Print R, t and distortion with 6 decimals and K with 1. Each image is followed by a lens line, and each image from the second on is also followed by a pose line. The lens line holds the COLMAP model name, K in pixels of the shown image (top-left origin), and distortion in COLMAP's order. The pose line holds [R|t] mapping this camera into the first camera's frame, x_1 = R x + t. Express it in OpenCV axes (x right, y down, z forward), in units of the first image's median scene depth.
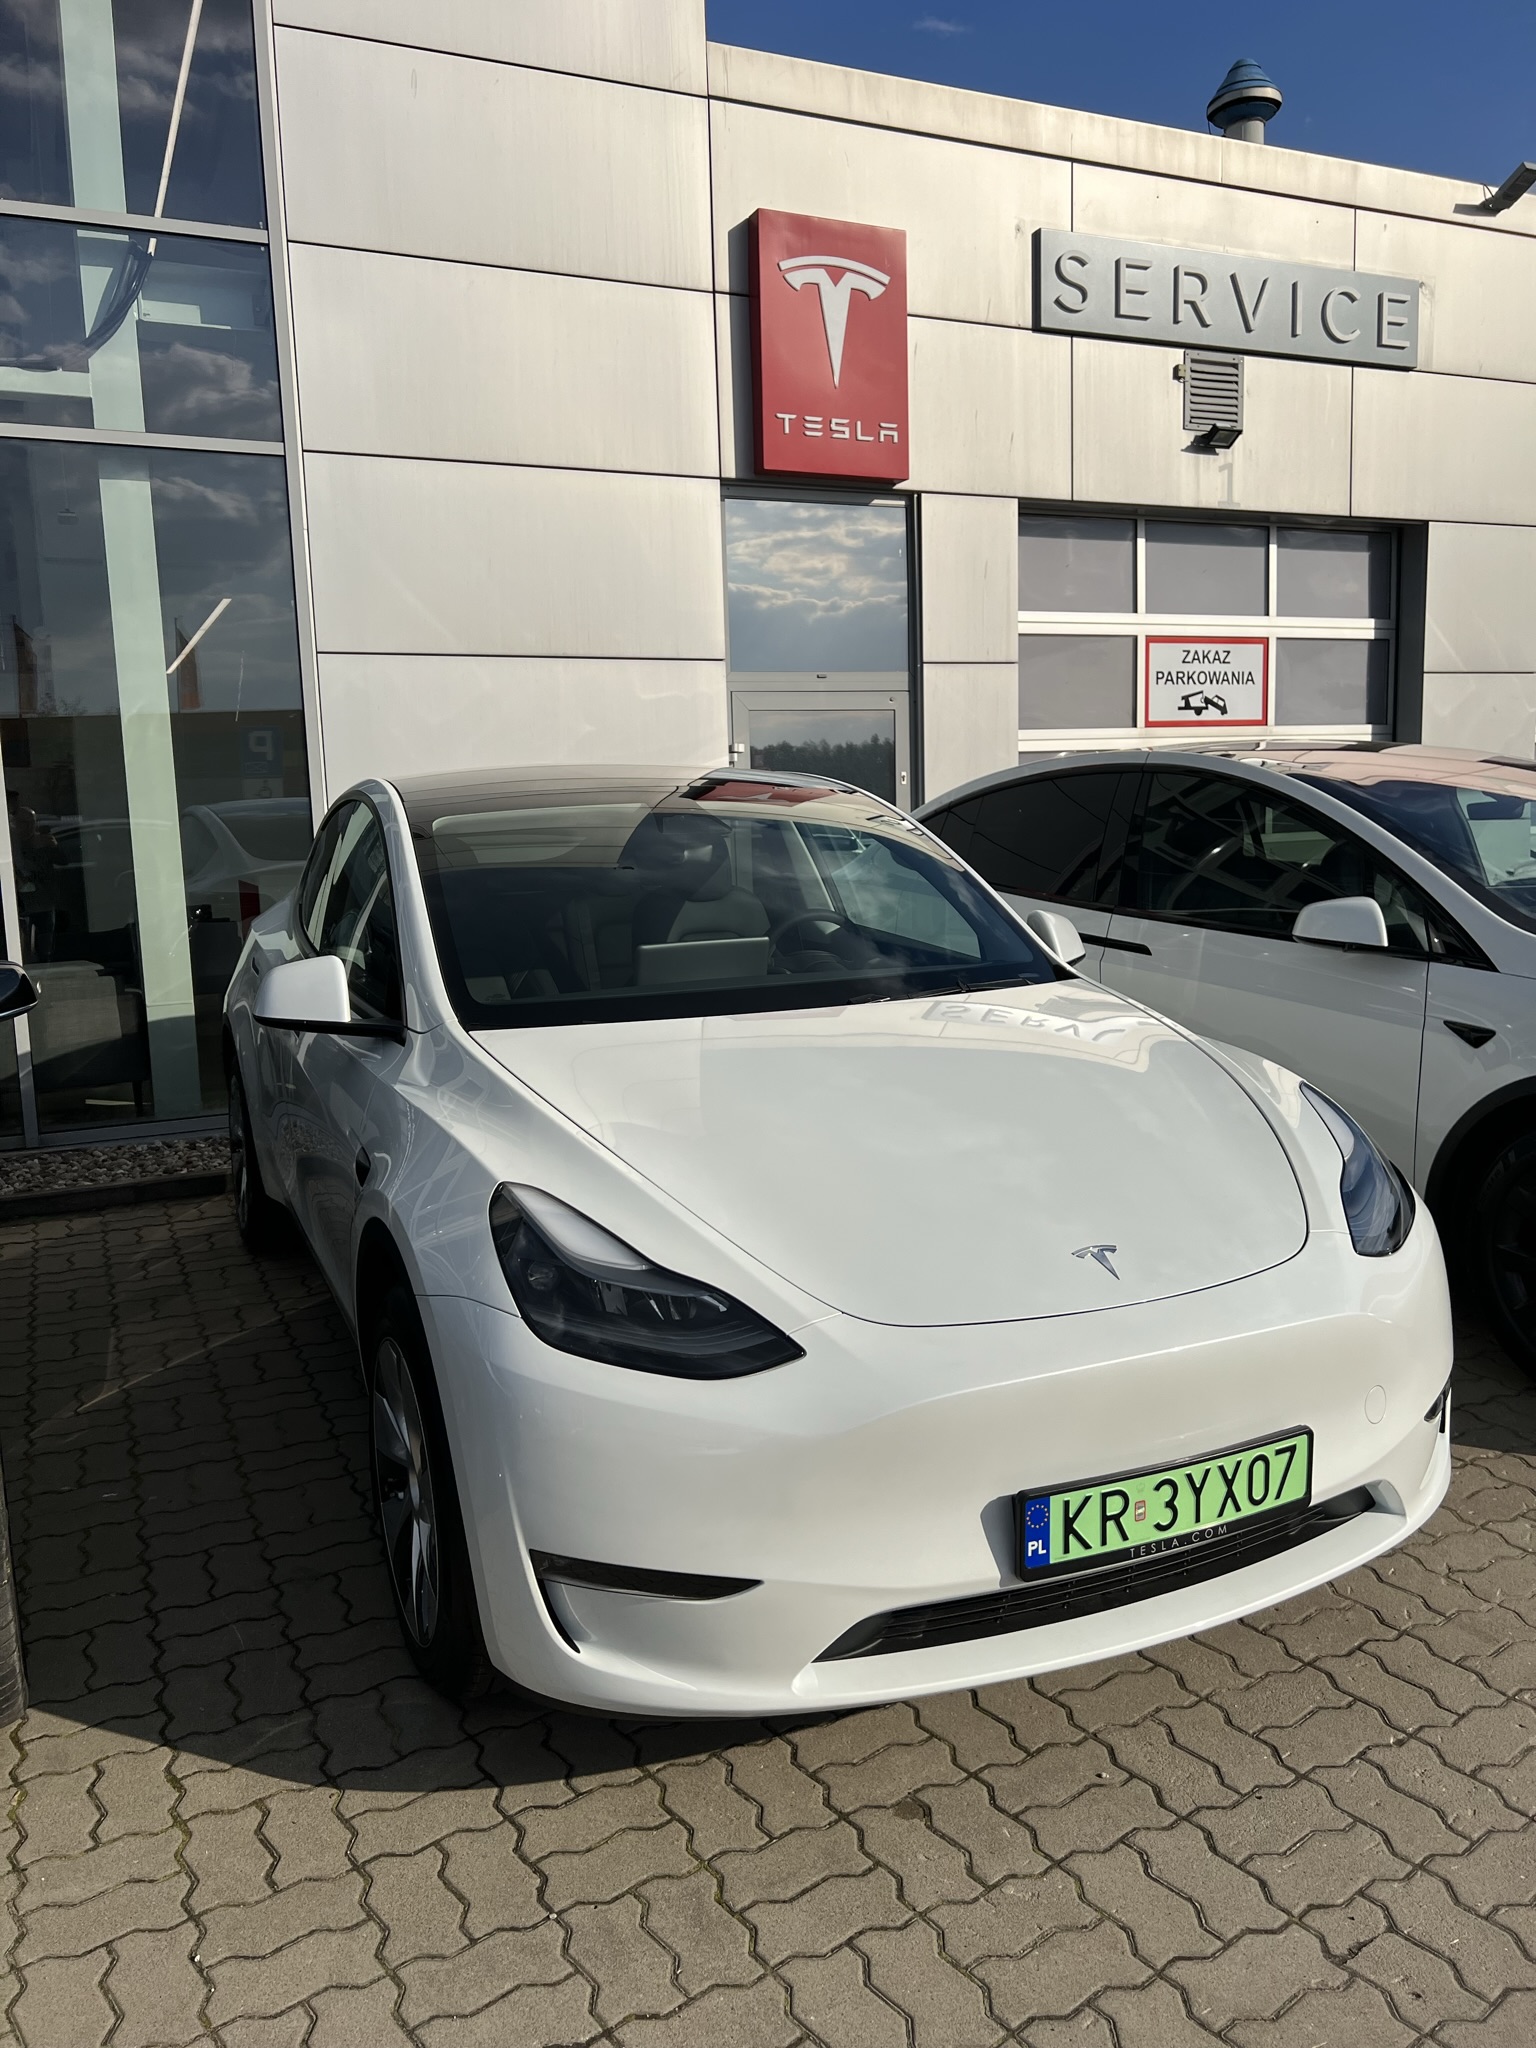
lens RADIAL K [[1555.1, 0, 767.3], [0, 1555.1, 1018.0], [0, 0, 1]] dist [0.007091, -0.016008]
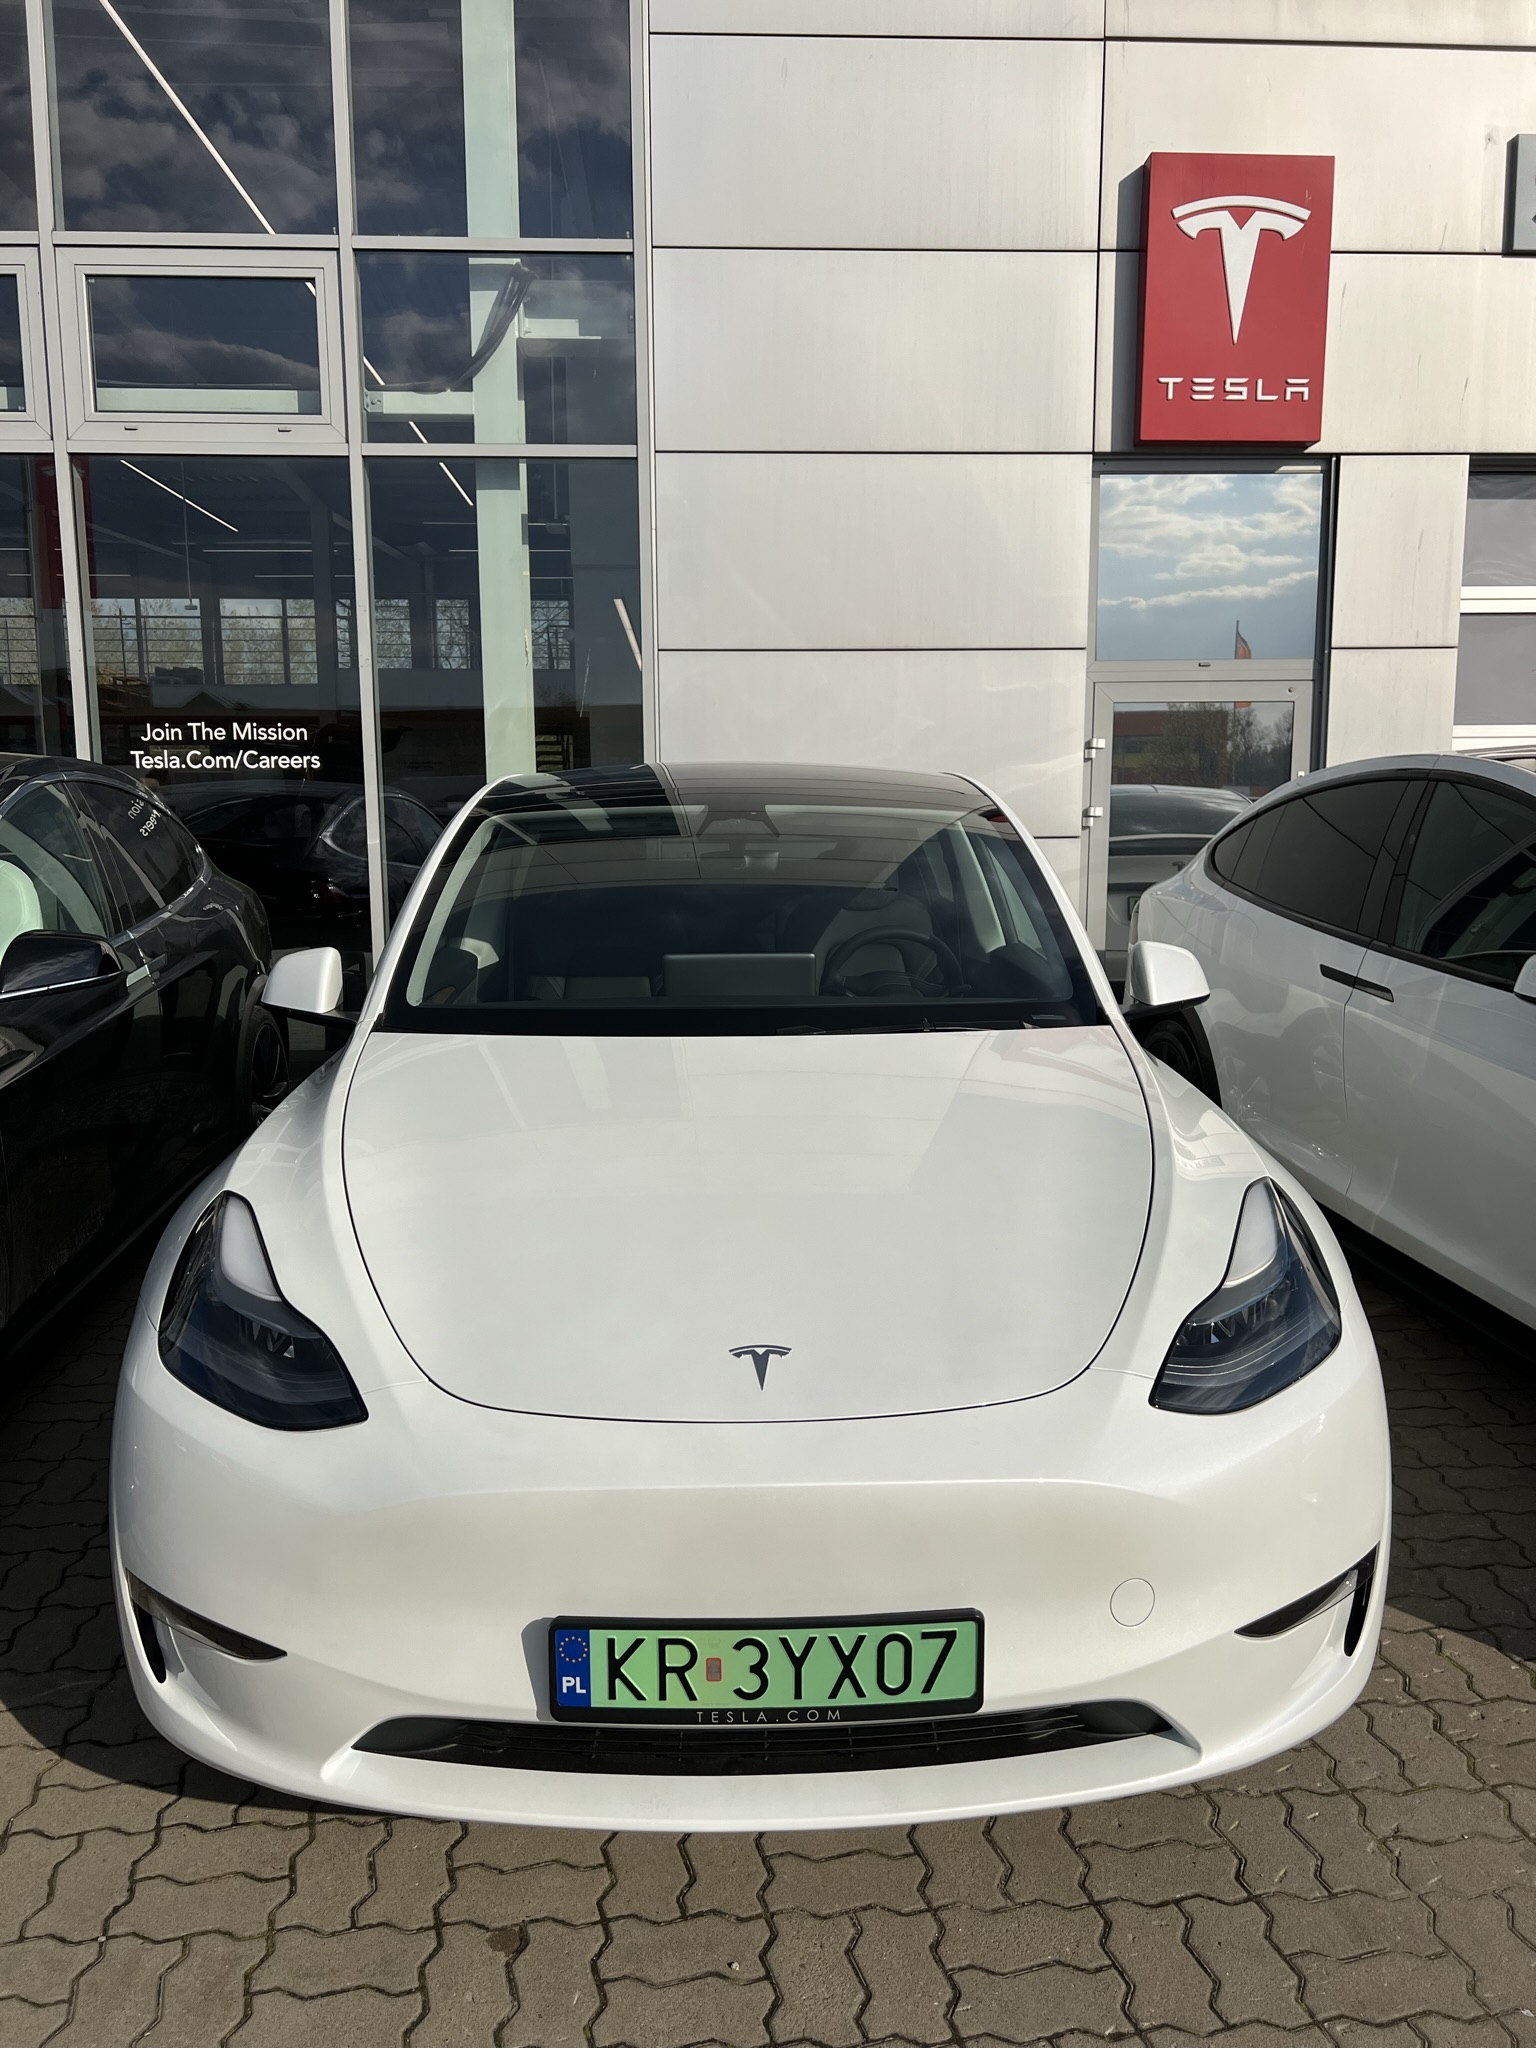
lens RADIAL K [[1555.1, 0, 769.1], [0, 1555.1, 1028.2], [0, 0, 1]] dist [0.007091, -0.016008]
pose [[0.924671, 0.074422, -0.373424, 0.186135], [-0.070220, 0.997222, 0.024865, -0.016600], [0.374237, 0.003230, 0.927328, 0.079263]]
